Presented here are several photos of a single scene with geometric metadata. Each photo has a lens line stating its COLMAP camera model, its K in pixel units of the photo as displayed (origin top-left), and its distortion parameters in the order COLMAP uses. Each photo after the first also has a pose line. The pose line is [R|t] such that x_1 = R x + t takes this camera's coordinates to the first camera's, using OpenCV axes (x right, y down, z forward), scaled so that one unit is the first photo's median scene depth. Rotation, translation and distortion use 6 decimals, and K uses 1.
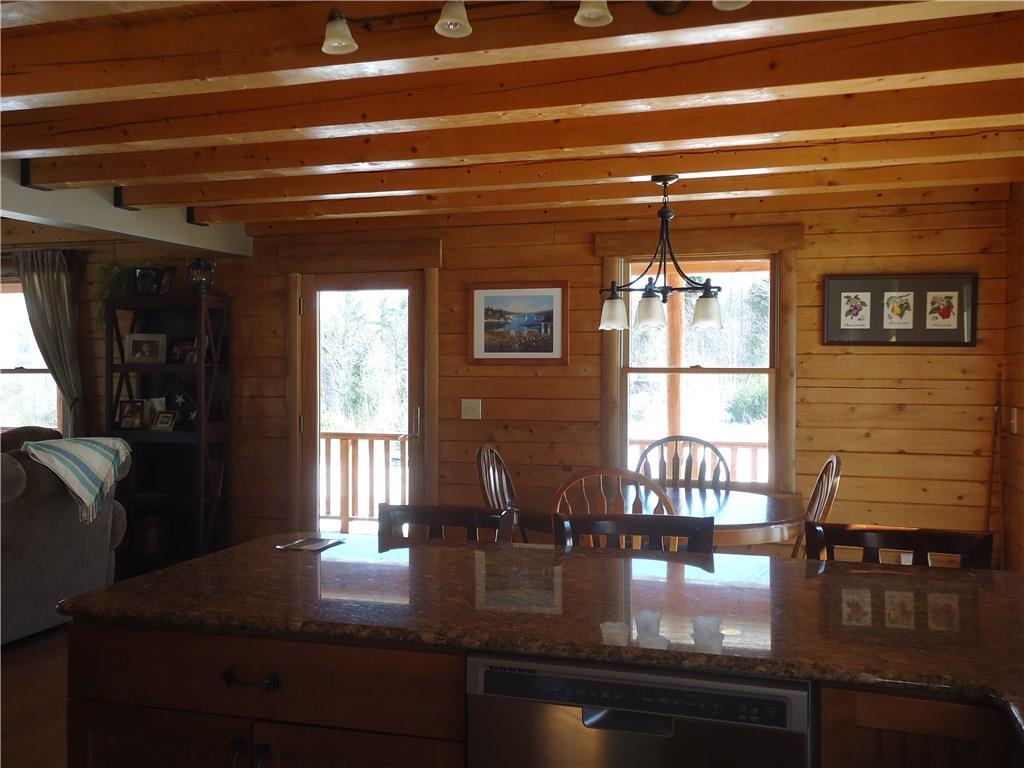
lens RADIAL K [[972.9, 0, 525.5], [0, 972.9, 380.7], [0, 0, 1]] dist [0.035815, 0.005906]
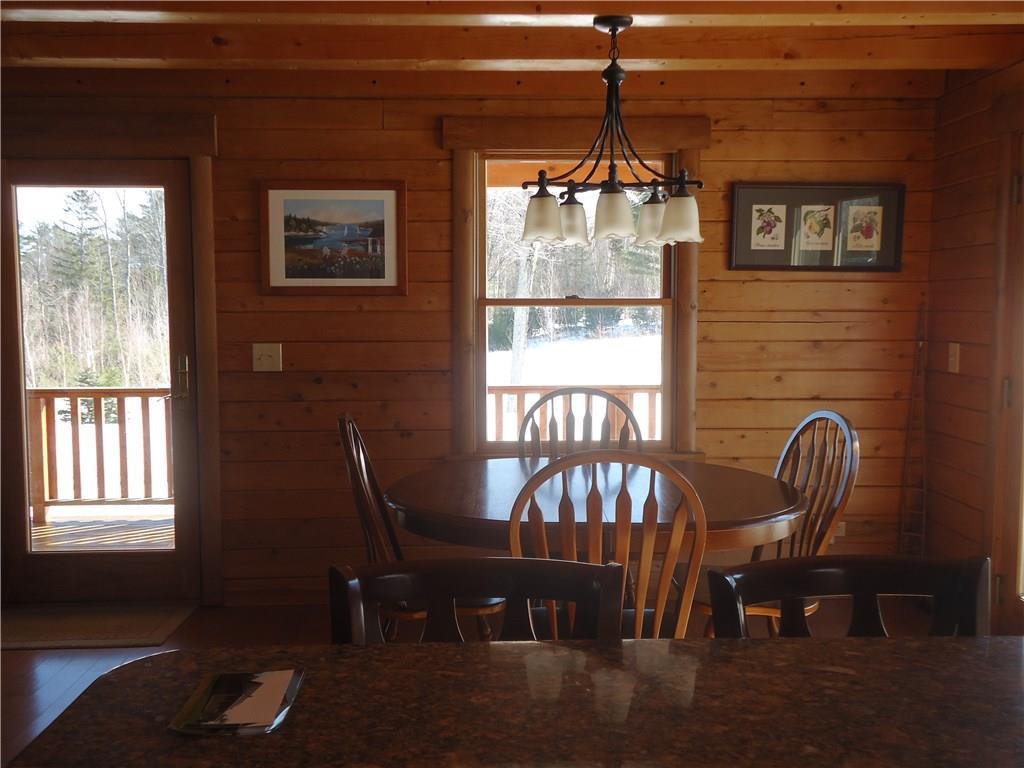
lens RADIAL K [[972.9, 0, 525.5], [0, 972.9, 380.7], [0, 0, 1]] dist [0.035815, 0.005906]
pose [[0.945669, -0.030168, 0.323729, -0.120520], [0.008898, 0.997714, 0.066985, -0.000211], [-0.325010, -0.060465, 0.943776, 0.281434]]
